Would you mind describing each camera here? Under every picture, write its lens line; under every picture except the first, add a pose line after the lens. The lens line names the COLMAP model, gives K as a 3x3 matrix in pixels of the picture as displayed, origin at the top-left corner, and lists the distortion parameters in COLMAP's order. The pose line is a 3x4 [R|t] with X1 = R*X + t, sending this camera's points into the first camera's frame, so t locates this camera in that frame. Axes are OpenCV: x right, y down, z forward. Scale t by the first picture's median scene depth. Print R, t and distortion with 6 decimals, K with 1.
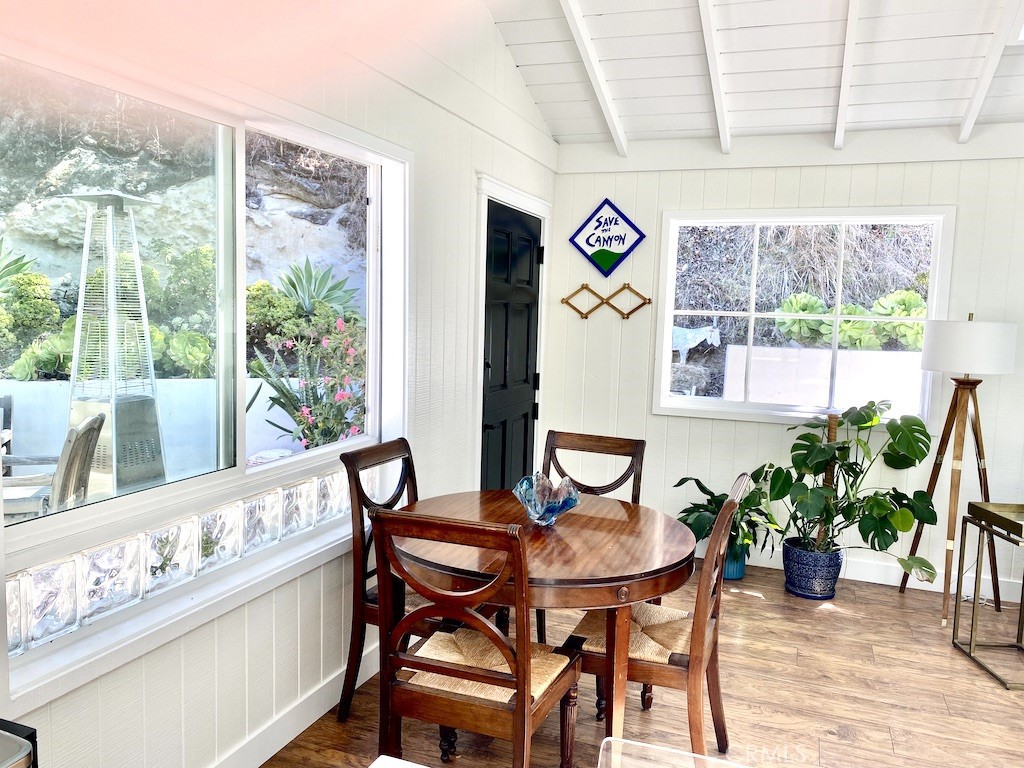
lens RADIAL K [[794.7, 0, 511.5], [0, 794.7, 383.5], [0, 0, 1]] dist [0.060192, -0.020227]
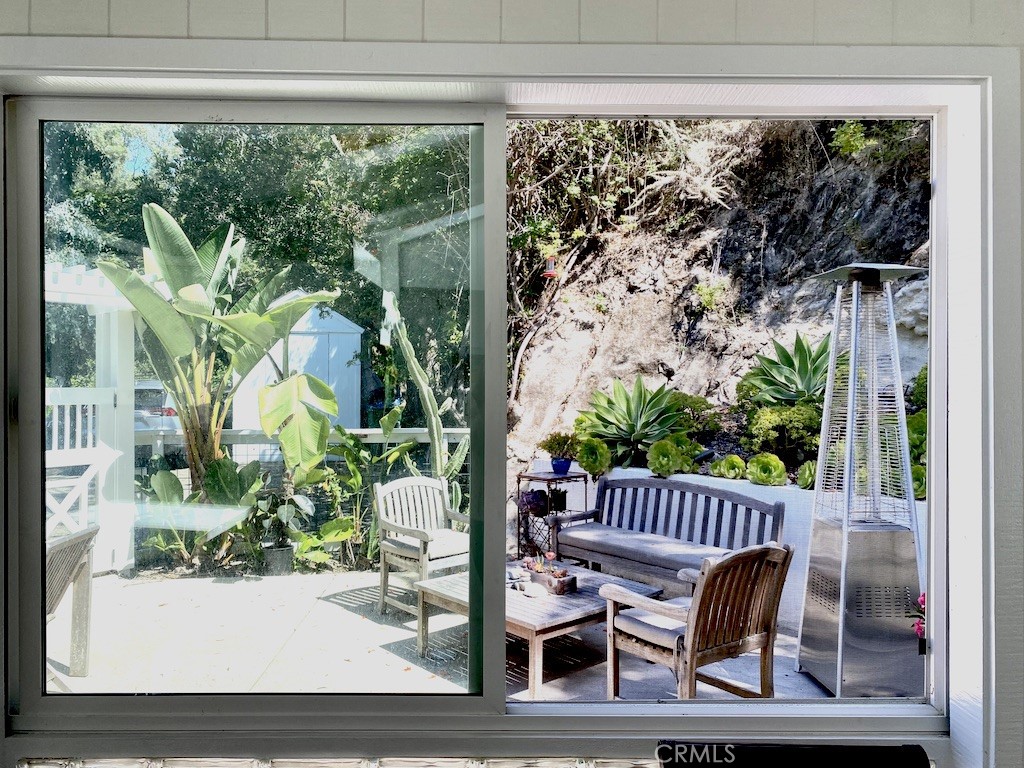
lens RADIAL K [[794.7, 0, 512.7], [0, 794.7, 382.2], [0, 0, 1]] dist [0.060192, -0.020227]
pose [[0.380398, -0.022410, -0.924551, 0.170197], [-0.085372, 0.994587, -0.059233, -0.070829], [0.920874, 0.101463, 0.376426, 0.632943]]
